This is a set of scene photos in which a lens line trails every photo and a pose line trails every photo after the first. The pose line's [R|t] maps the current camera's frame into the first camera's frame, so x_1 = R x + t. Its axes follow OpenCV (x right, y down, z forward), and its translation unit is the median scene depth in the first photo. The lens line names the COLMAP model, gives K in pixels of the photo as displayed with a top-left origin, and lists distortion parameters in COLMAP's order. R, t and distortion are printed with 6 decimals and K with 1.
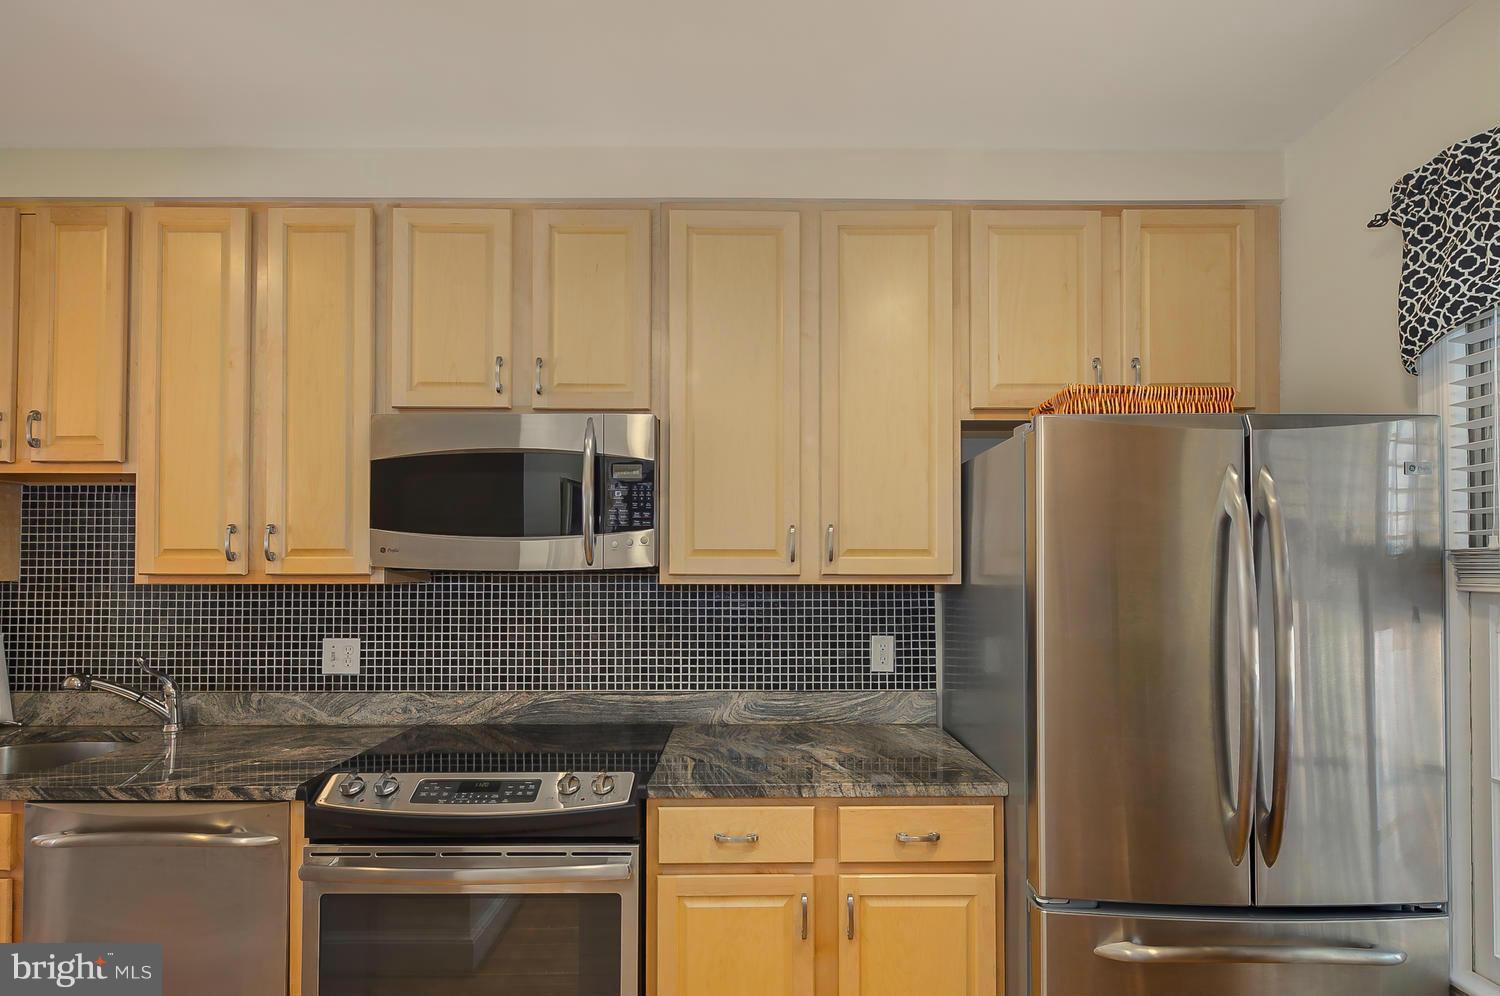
lens RADIAL K [[716.8, 0, 747.6], [0, 716.8, 550.1], [0, 0, 1]] dist [-0.001970, -0.002555]
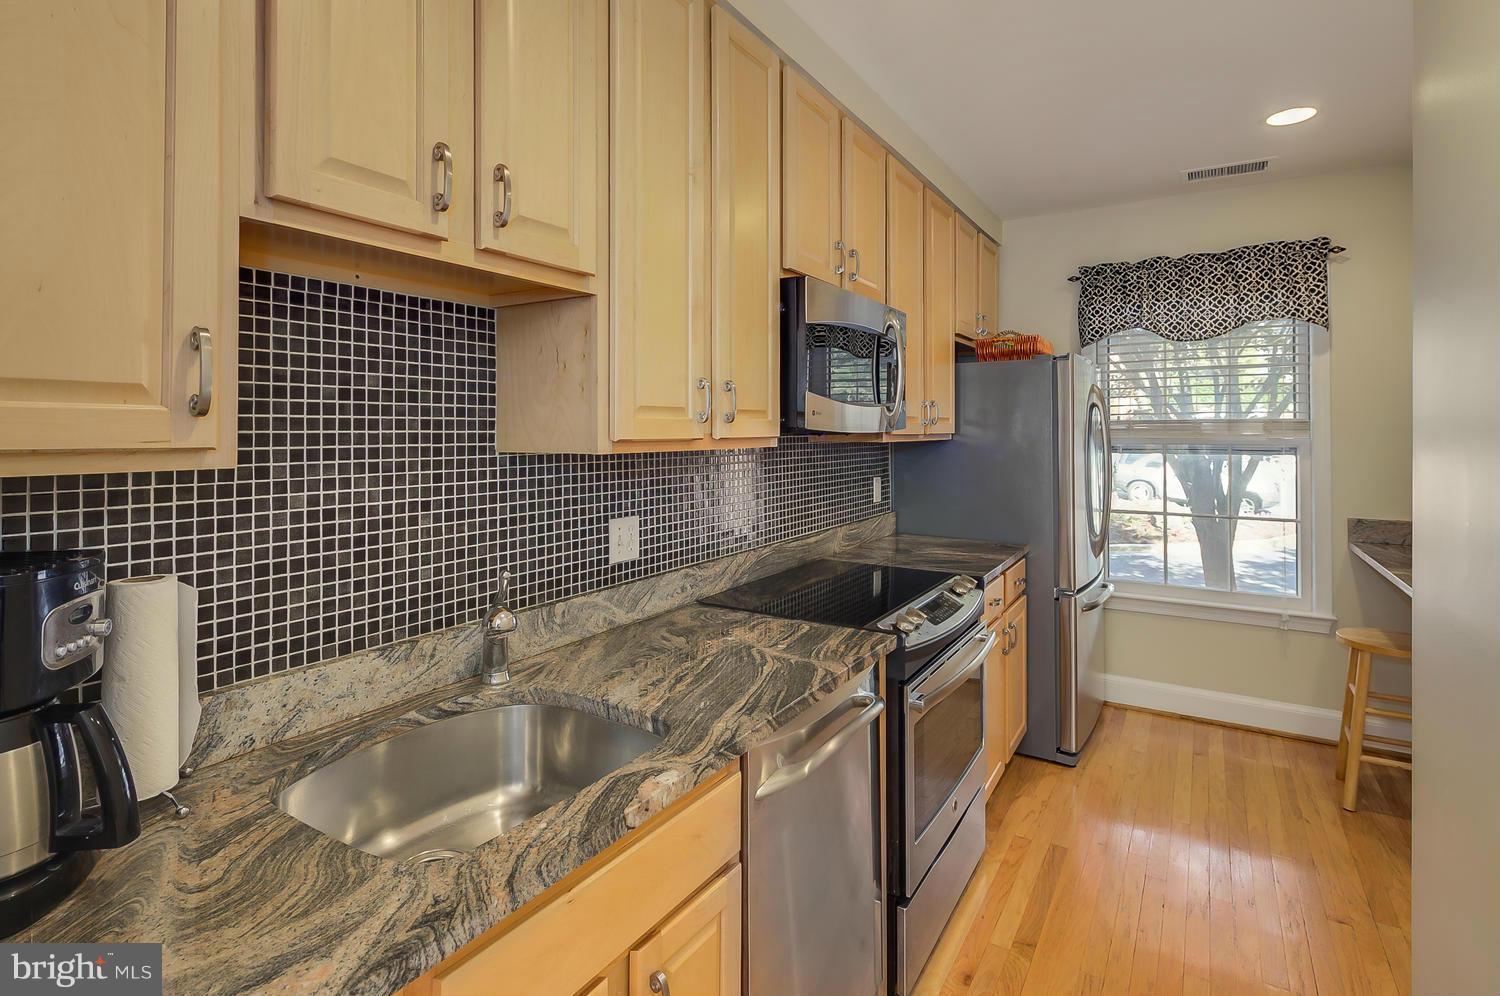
lens RADIAL K [[716.8, 0, 771.7], [0, 716.8, 430.1], [0, 0, 1]] dist [-0.001970, -0.002555]
pose [[0.534386, -0.001315, 0.845240, -1.171192], [-0.004228, 0.999982, 0.004229, 0.018876], [-0.845230, -0.005833, 0.534370, 0.419283]]
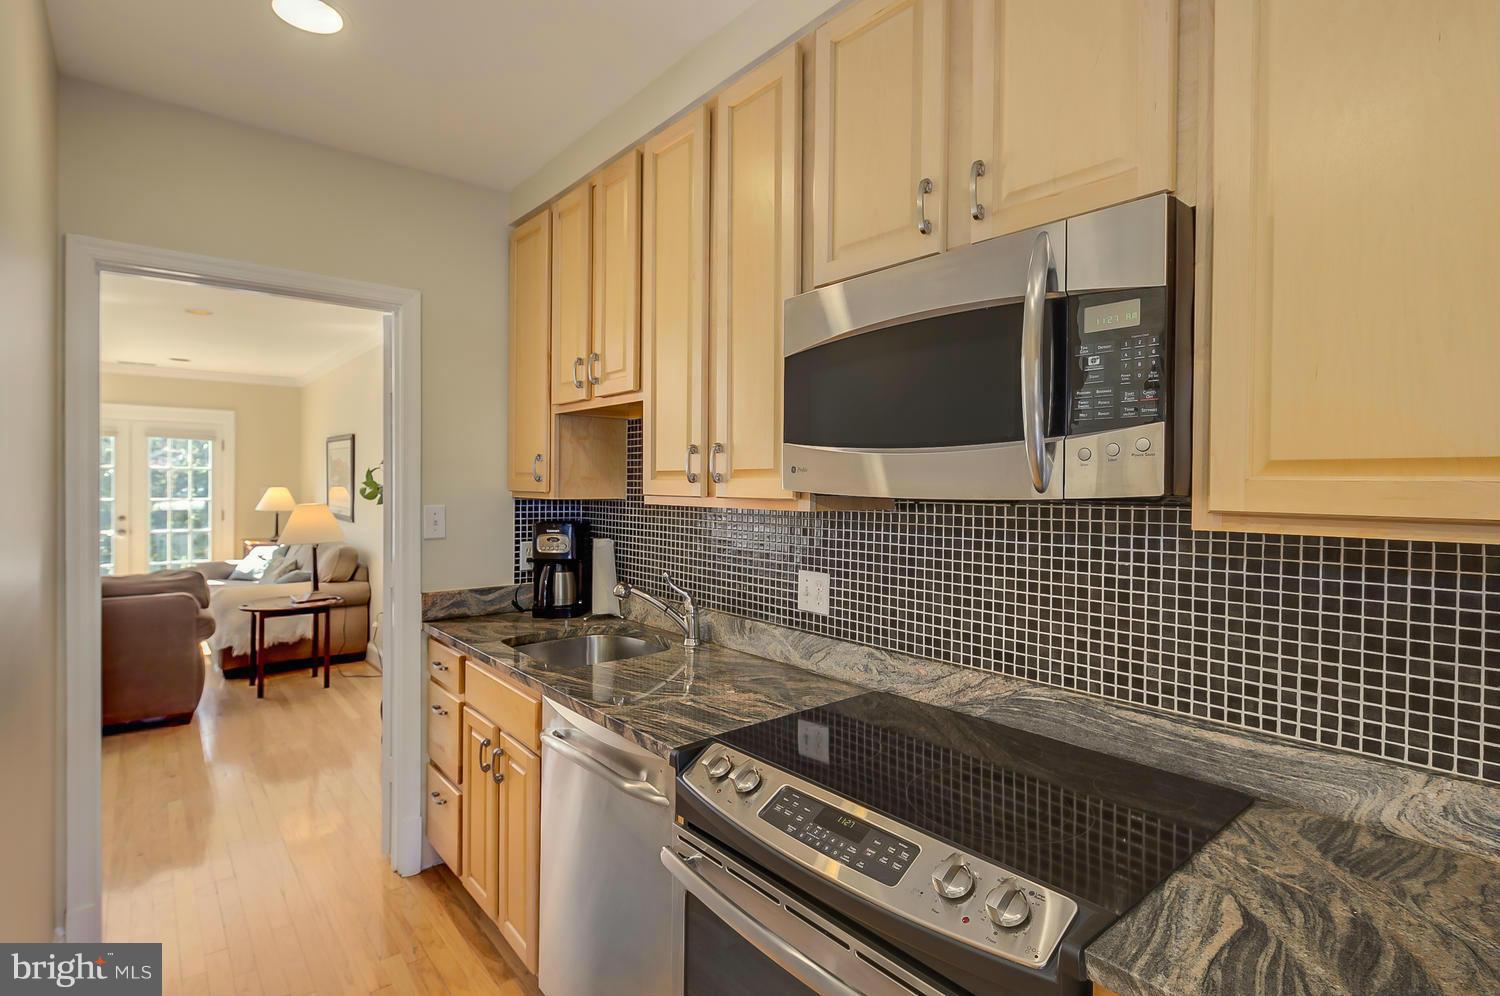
lens RADIAL K [[716.8, 0, 762.7], [0, 716.8, 488.0], [0, 0, 1]] dist [-0.001970, -0.002555]
pose [[0.639355, 0.007398, -0.768876, 0.065574], [0.010393, 0.999779, 0.018262, 0.004378], [0.768841, -0.019666, 0.639137, 0.394909]]
